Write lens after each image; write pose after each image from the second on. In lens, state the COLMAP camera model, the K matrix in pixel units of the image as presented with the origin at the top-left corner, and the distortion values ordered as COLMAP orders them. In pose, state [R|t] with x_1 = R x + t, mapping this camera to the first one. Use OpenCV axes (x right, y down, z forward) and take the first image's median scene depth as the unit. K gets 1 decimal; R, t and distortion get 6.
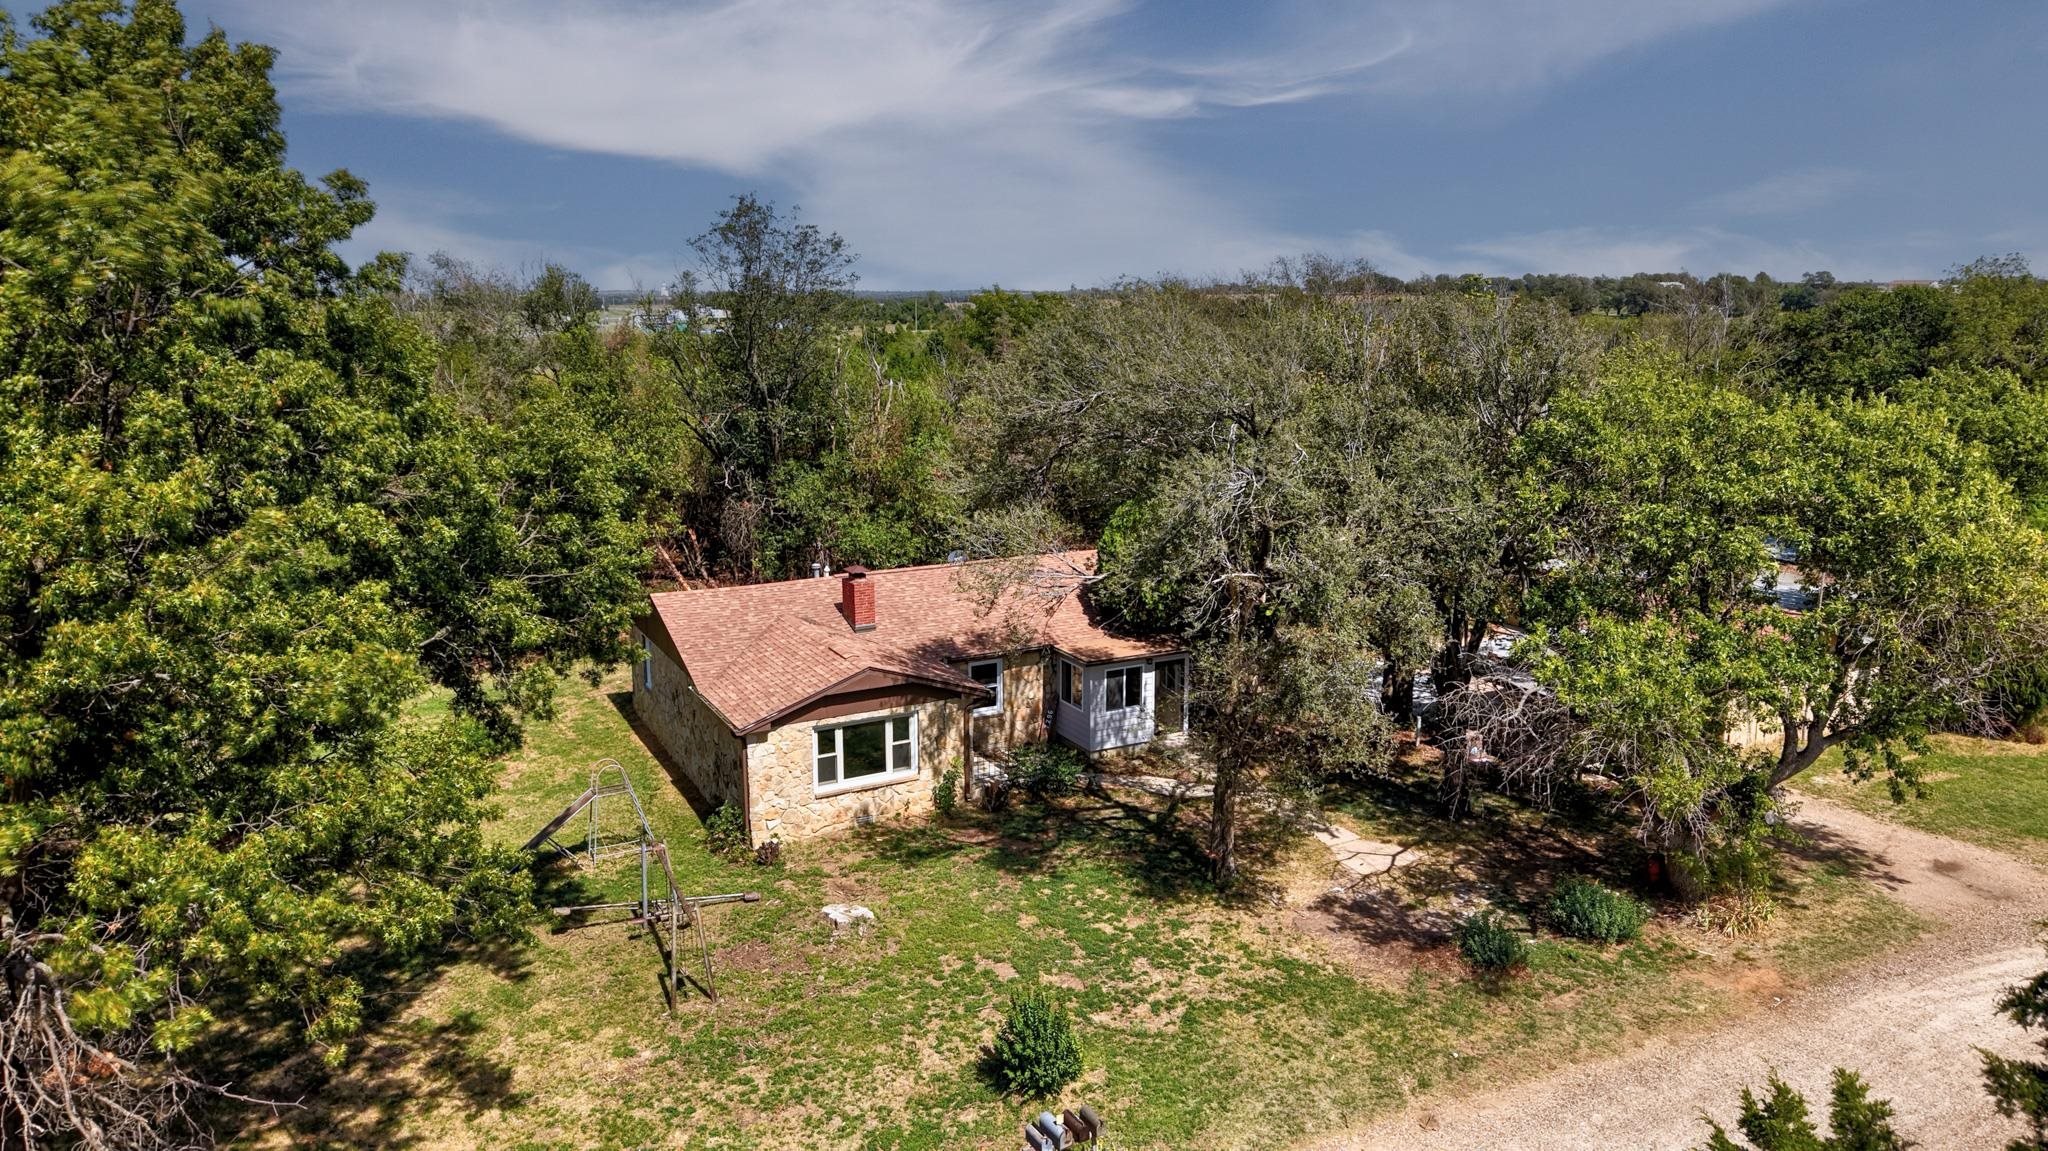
lens RADIAL K [[1361.0, 0, 1024.0], [0, 1361.0, 575.5], [0, 0, 1]] dist [0.048376, -0.000935]
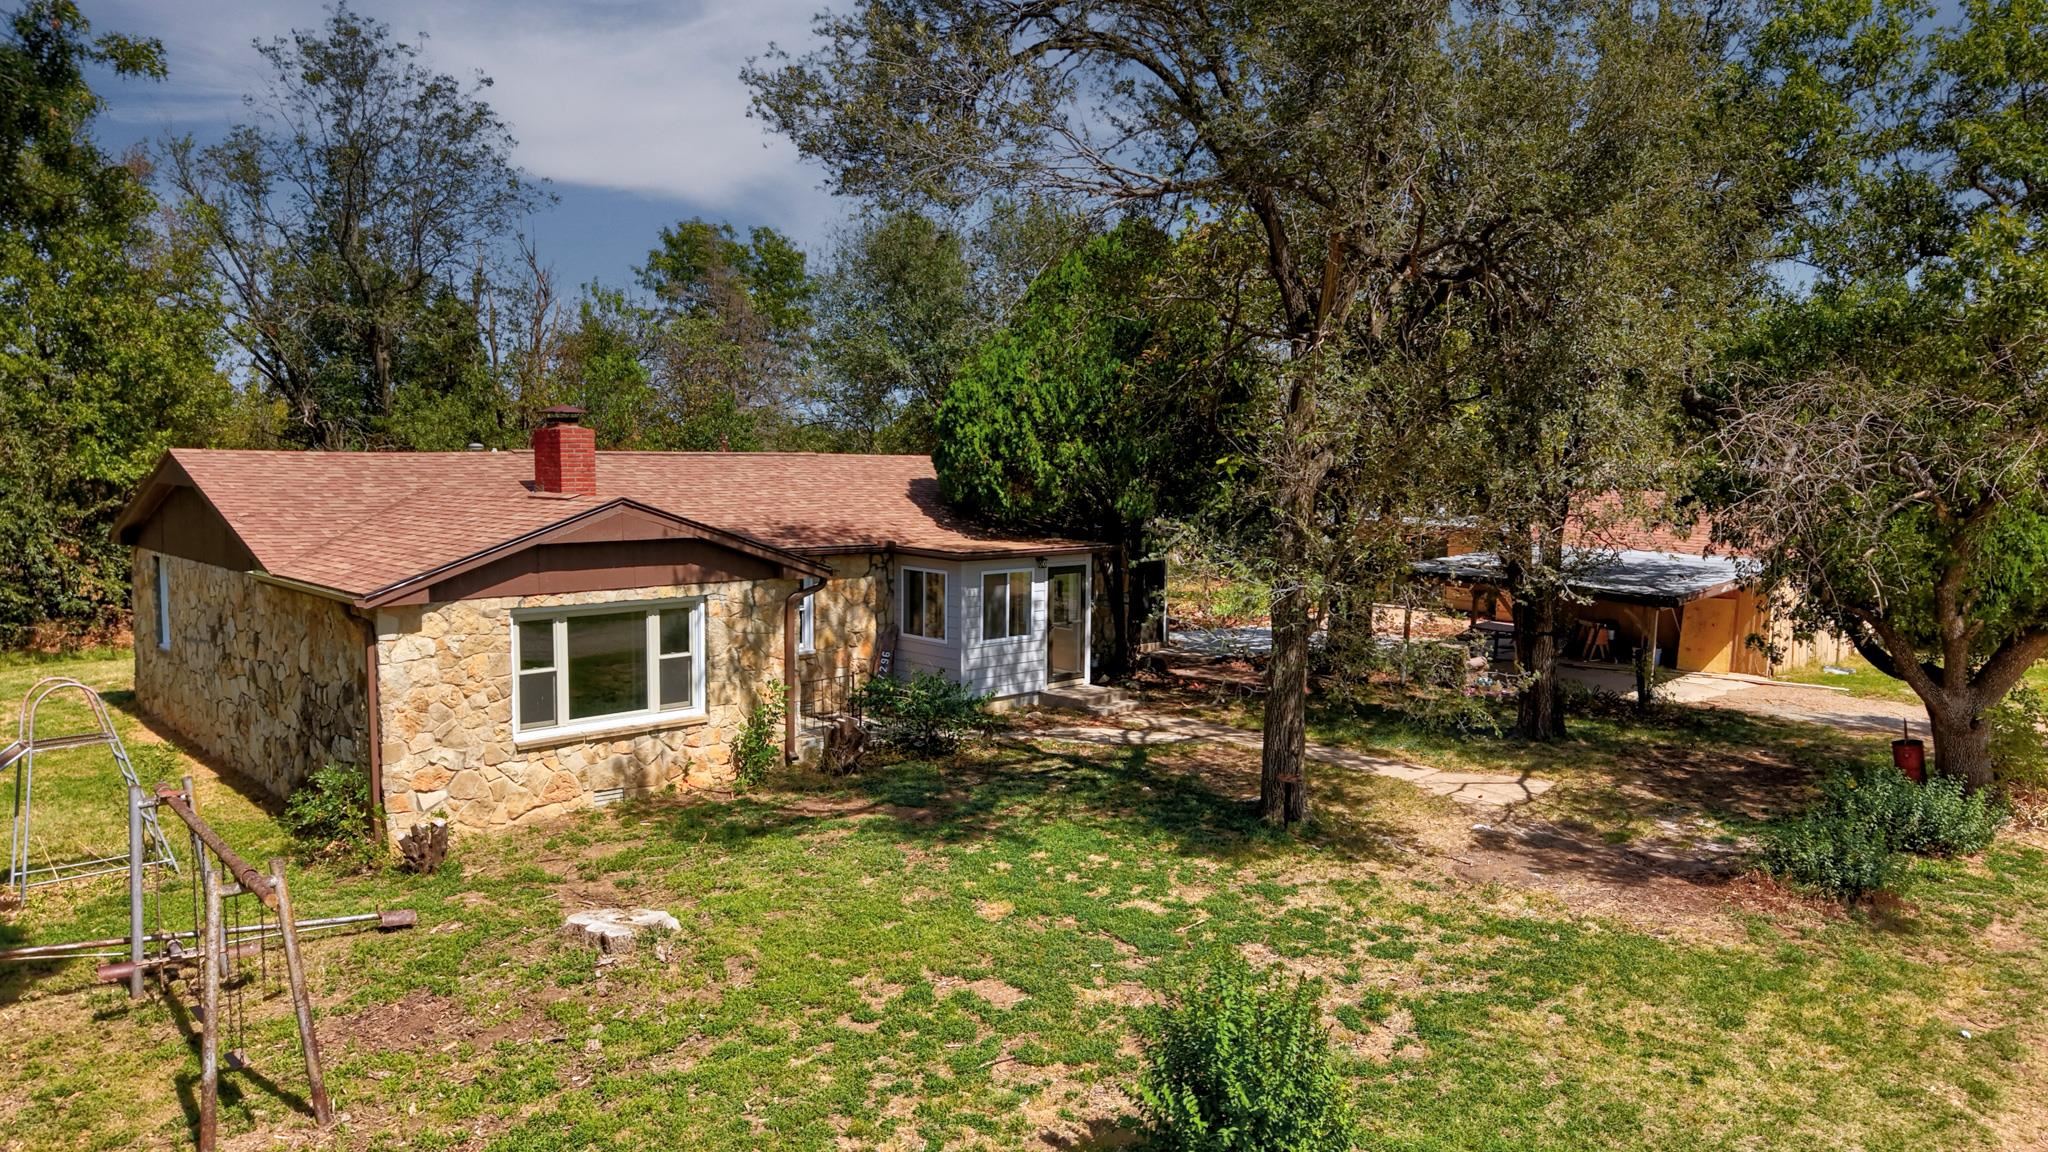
lens RADIAL K [[1437.4, 0, 1055.4], [0, 1437.4, 569.1], [0, 0, 1]] dist [0.030261, -0.035699]
pose [[0.962338, -0.018260, 0.271243, -0.107394], [0.045484, 0.994493, -0.094423, 0.162322], [-0.268025, 0.103204, 0.957868, 0.425412]]
